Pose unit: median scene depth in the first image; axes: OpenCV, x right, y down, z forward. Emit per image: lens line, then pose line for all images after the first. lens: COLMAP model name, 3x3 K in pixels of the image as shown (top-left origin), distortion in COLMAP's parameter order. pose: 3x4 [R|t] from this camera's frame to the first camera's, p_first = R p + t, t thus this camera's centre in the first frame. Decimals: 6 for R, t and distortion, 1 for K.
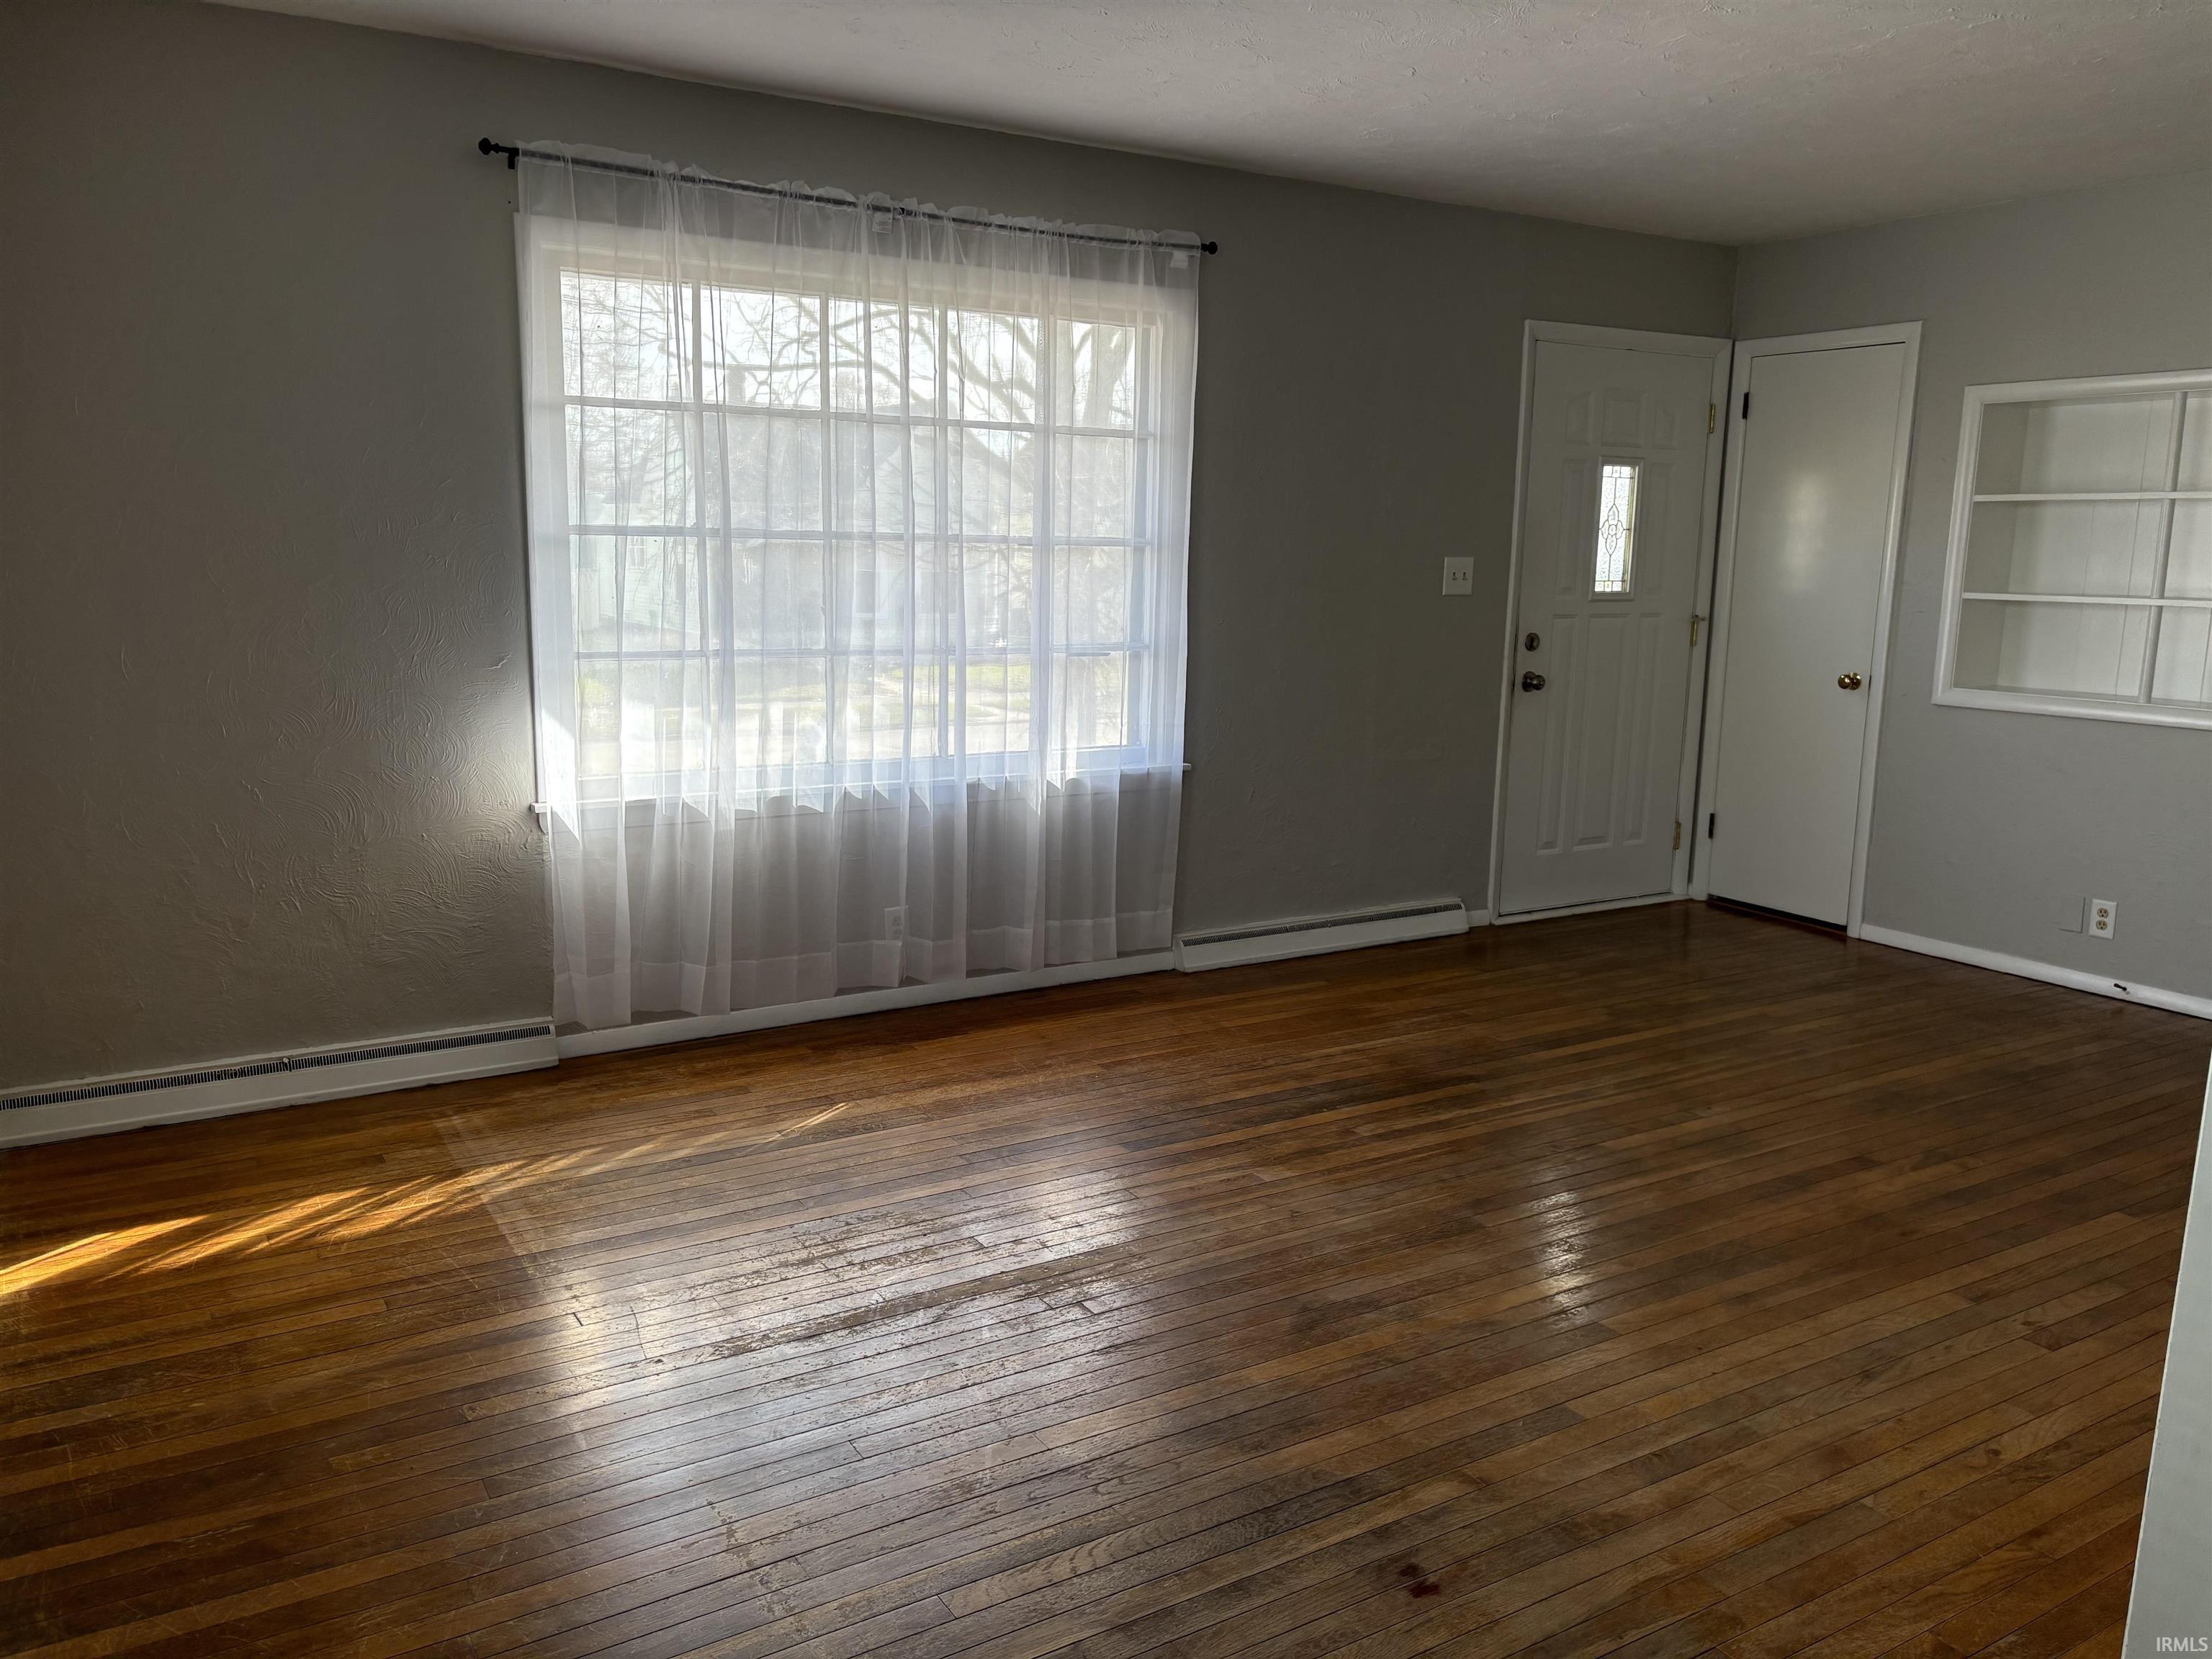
lens RADIAL K [[1666.9, 0, 1128.1], [0, 1666.9, 827.3], [0, 0, 1]] dist [0.035625, -0.001380]
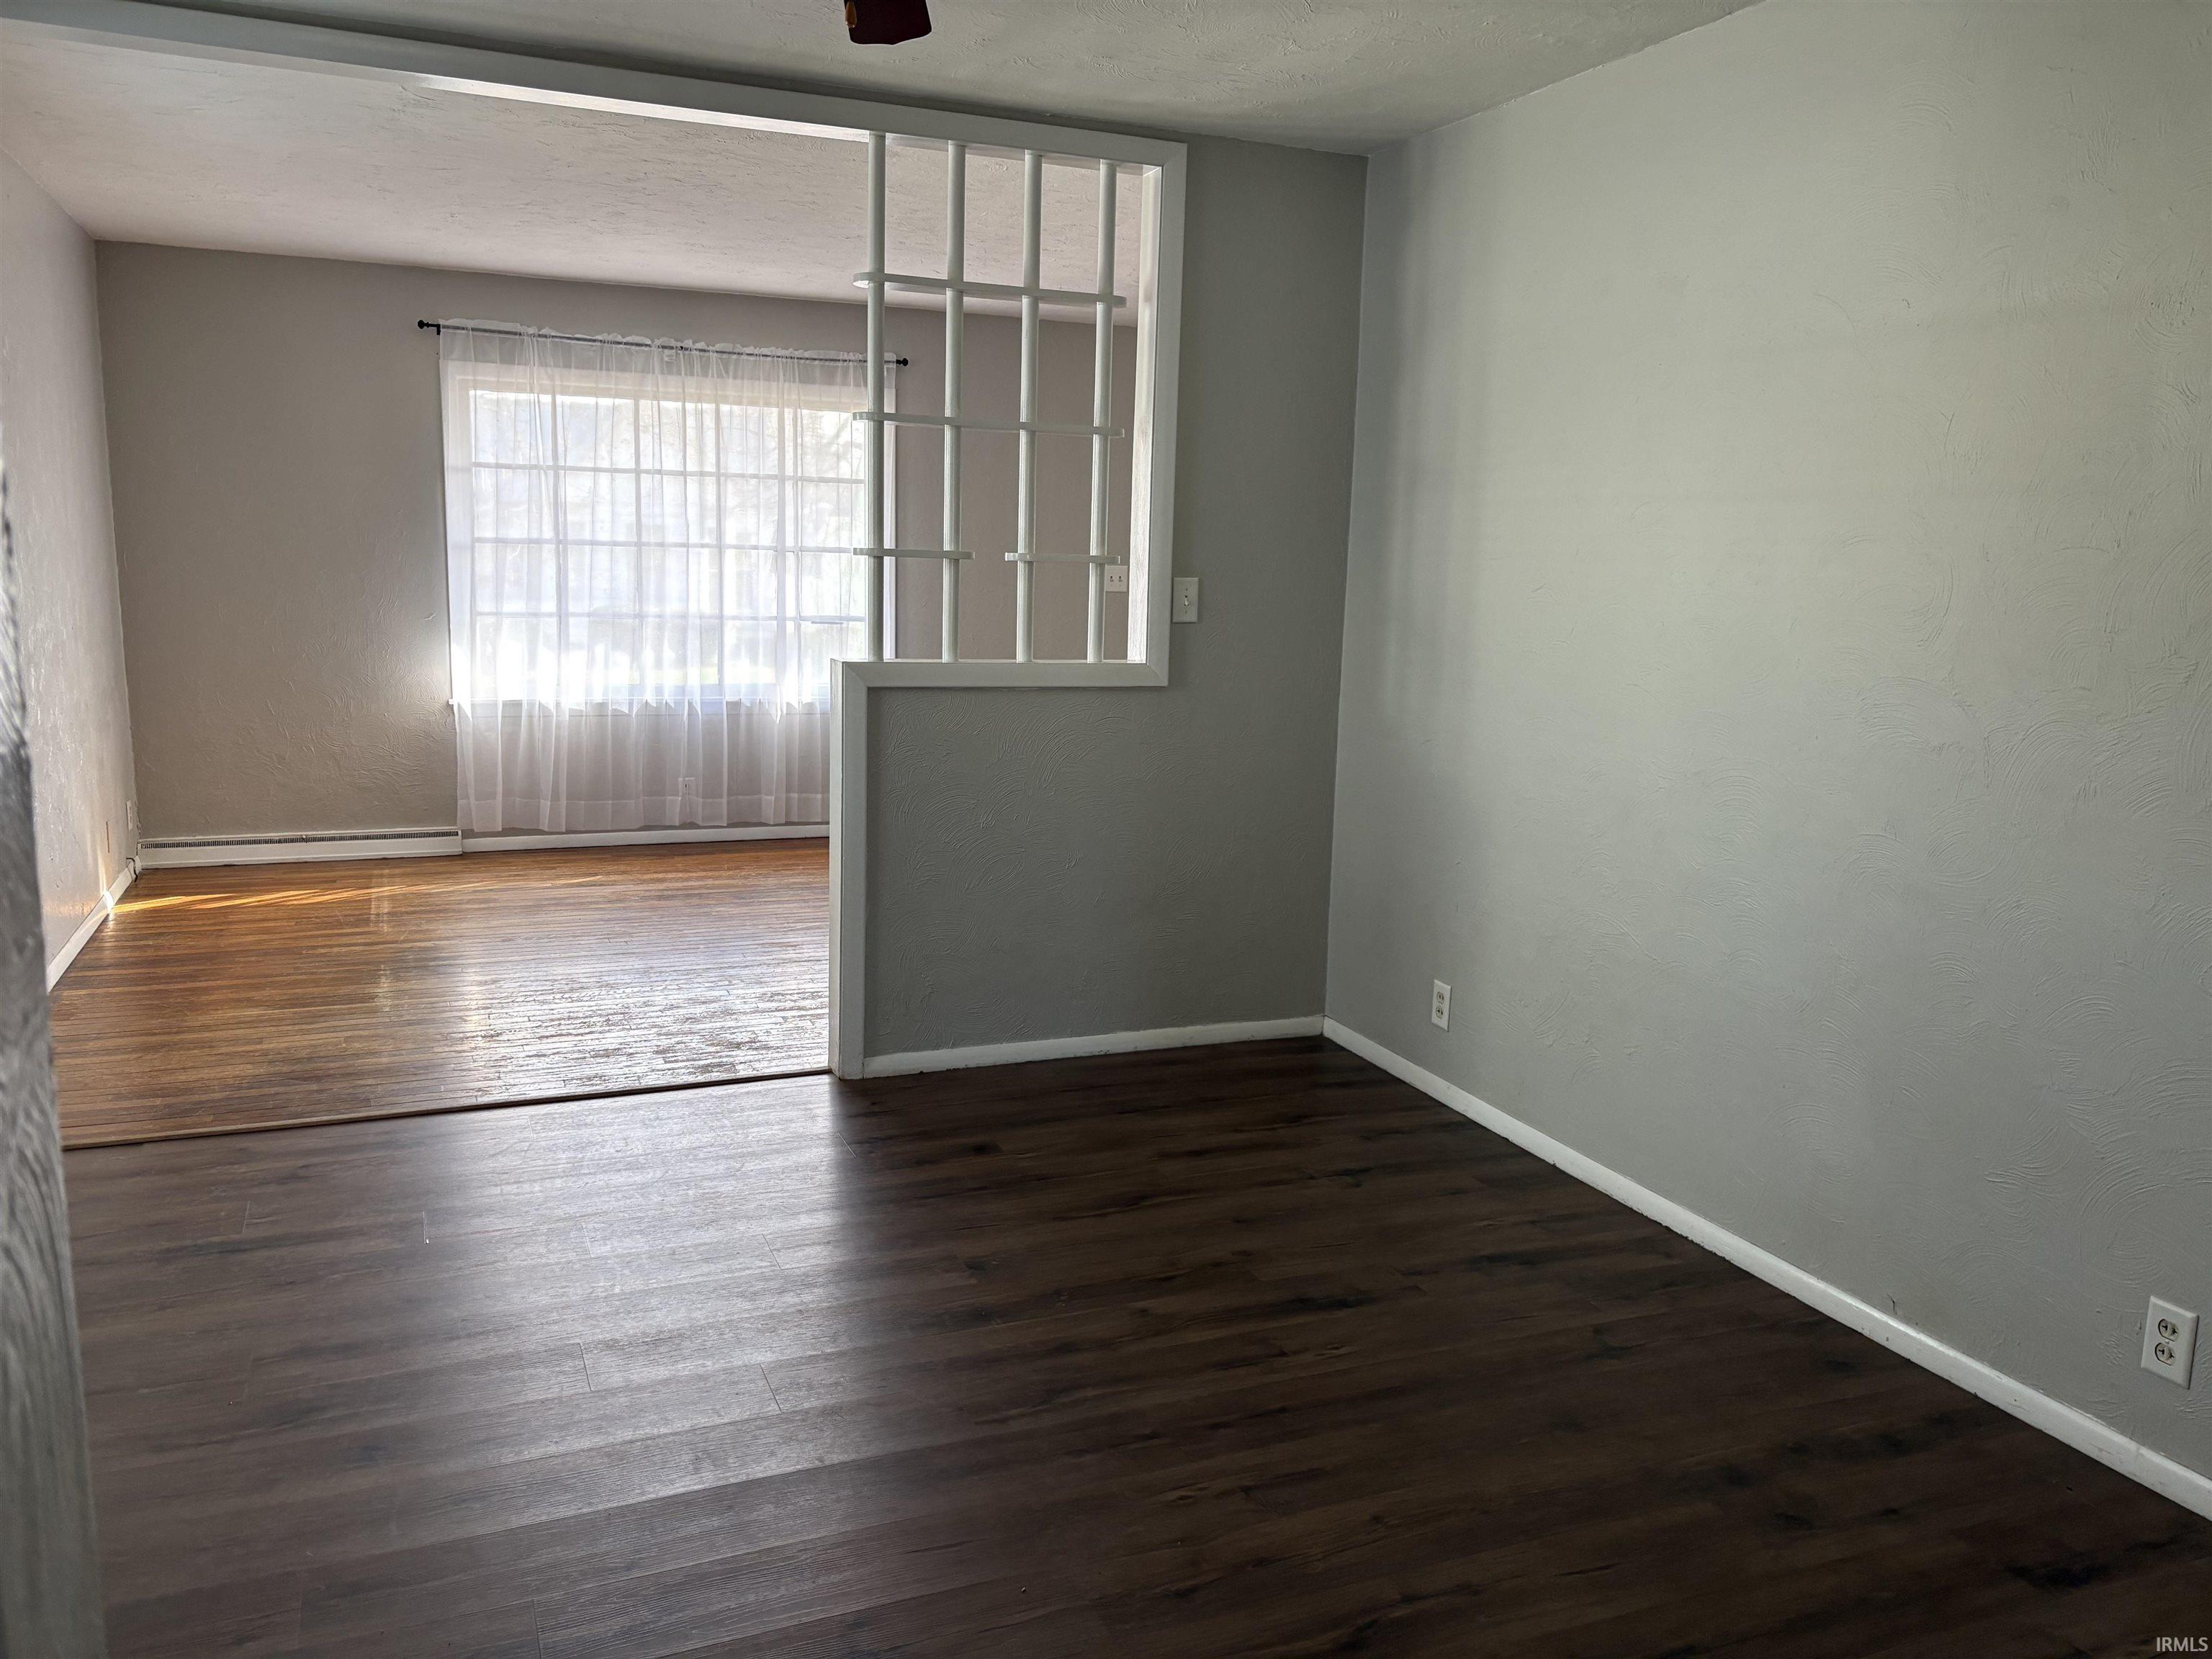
lens RADIAL K [[1666.9, 0, 1085.3], [0, 1666.9, 829.0], [0, 0, 1]] dist [0.035625, -0.001380]
pose [[0.985855, 0.037263, -0.163408, 0.543673], [-0.038460, 0.999251, -0.004171, 0.095952], [0.163130, 0.010396, 0.986550, -0.554202]]
